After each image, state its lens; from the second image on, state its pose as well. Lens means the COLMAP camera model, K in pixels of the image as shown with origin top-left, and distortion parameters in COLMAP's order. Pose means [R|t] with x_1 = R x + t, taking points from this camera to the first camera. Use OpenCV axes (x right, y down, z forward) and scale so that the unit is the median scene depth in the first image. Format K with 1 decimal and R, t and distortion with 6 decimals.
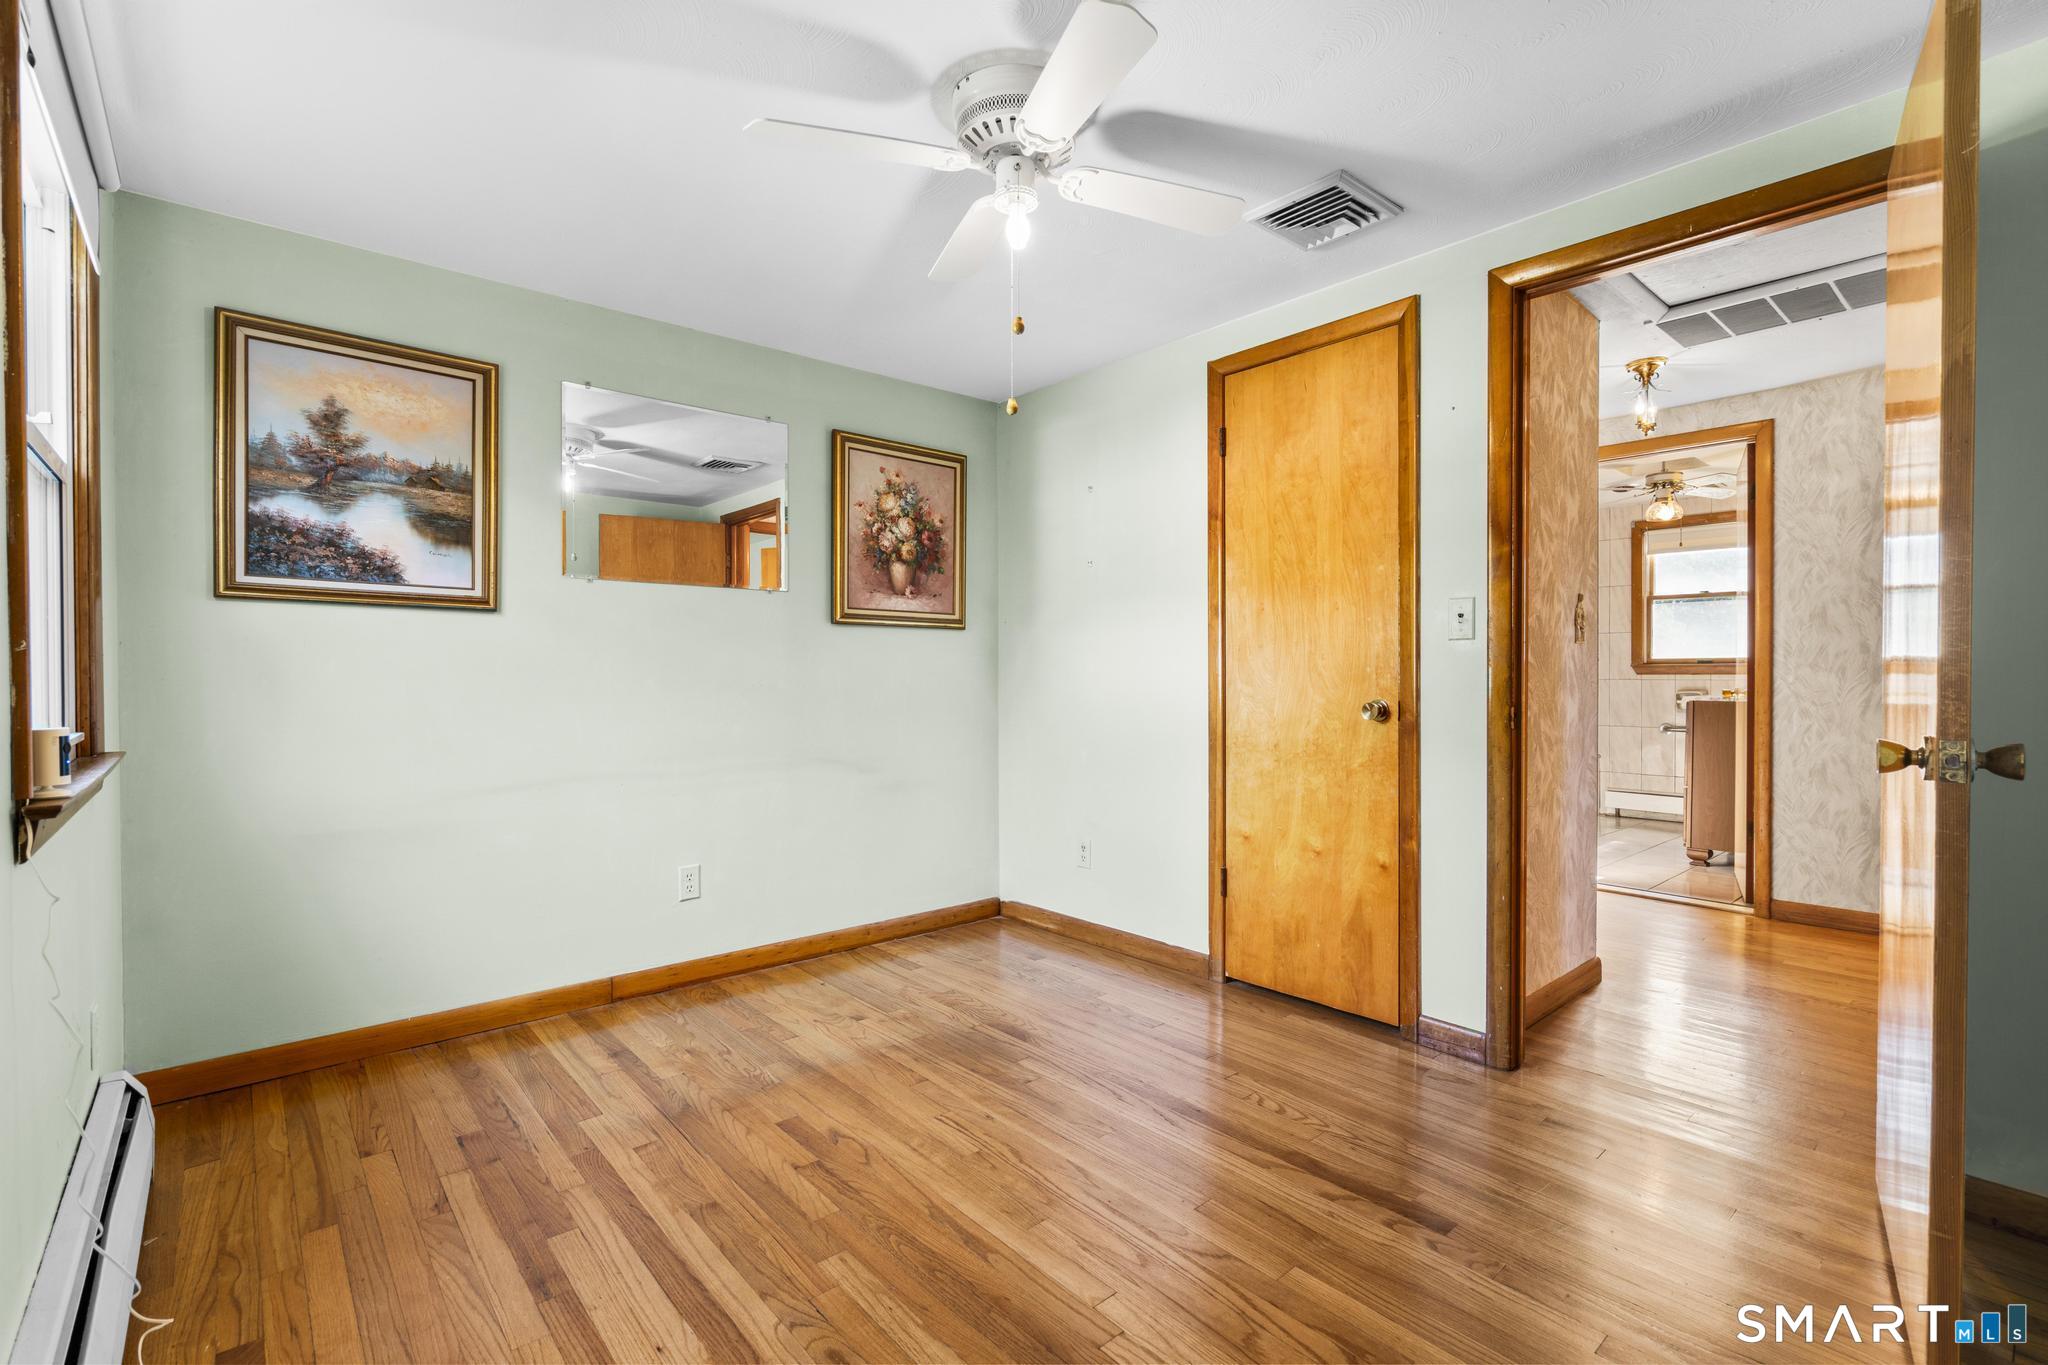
lens RADIAL K [[919.8, 0, 1027.6], [0, 919.8, 676.1], [0, 0, 1]] dist [-0.009481, 0.001803]
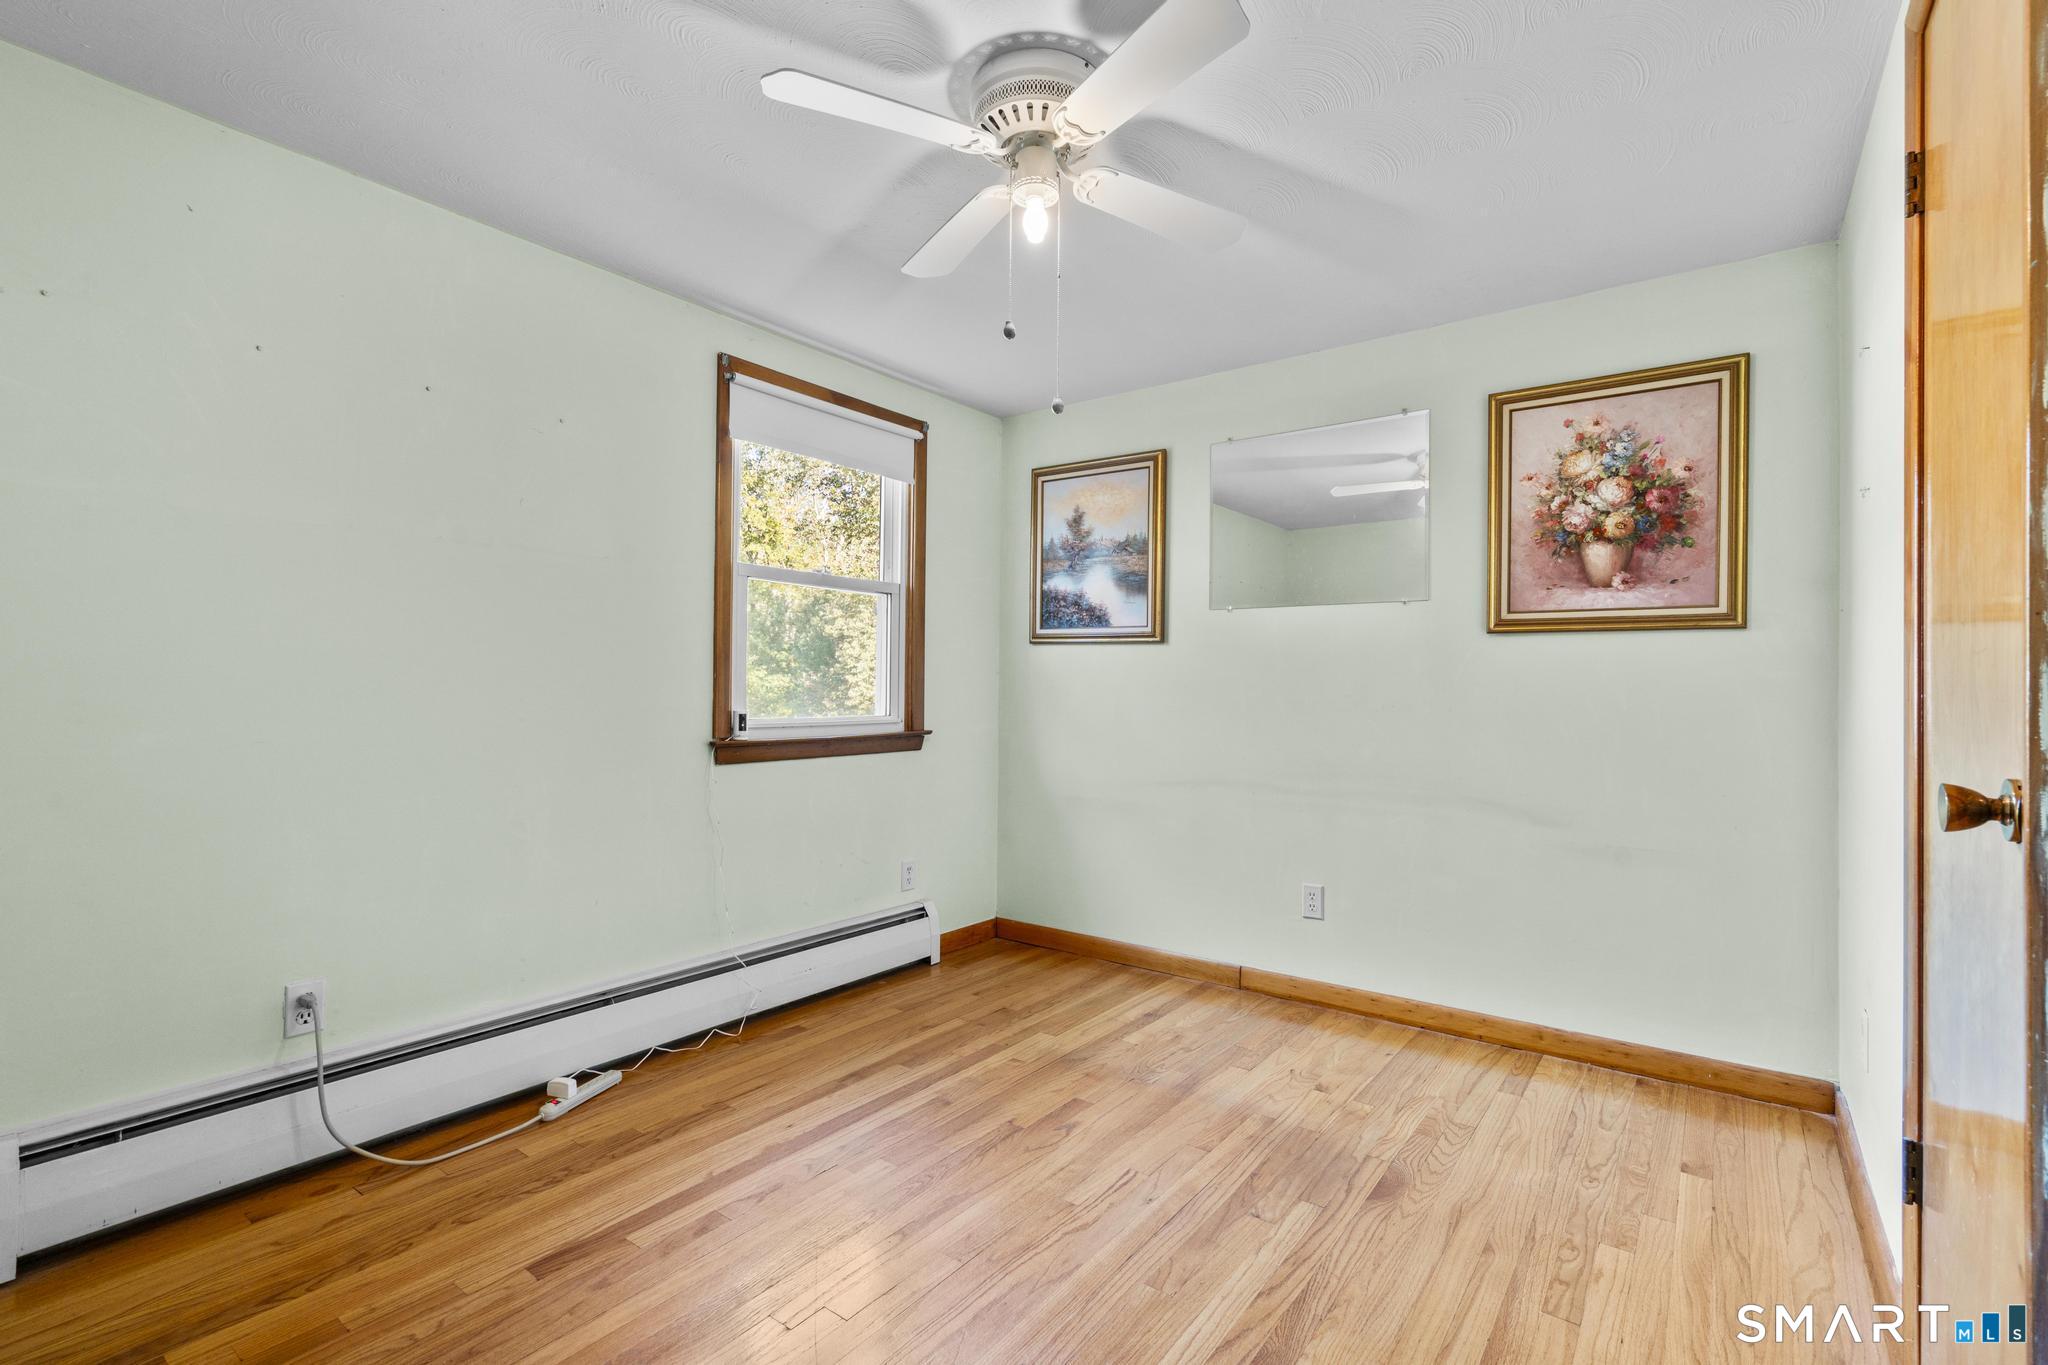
lens RADIAL K [[919.8, 0, 1032.6], [0, 919.8, 673.2], [0, 0, 1]] dist [-0.009481, 0.001803]
pose [[0.210494, -0.013992, -0.977495, 0.629774], [-0.013456, 0.999761, -0.017208, -0.003295], [0.977502, 0.016775, 0.210256, 0.555272]]
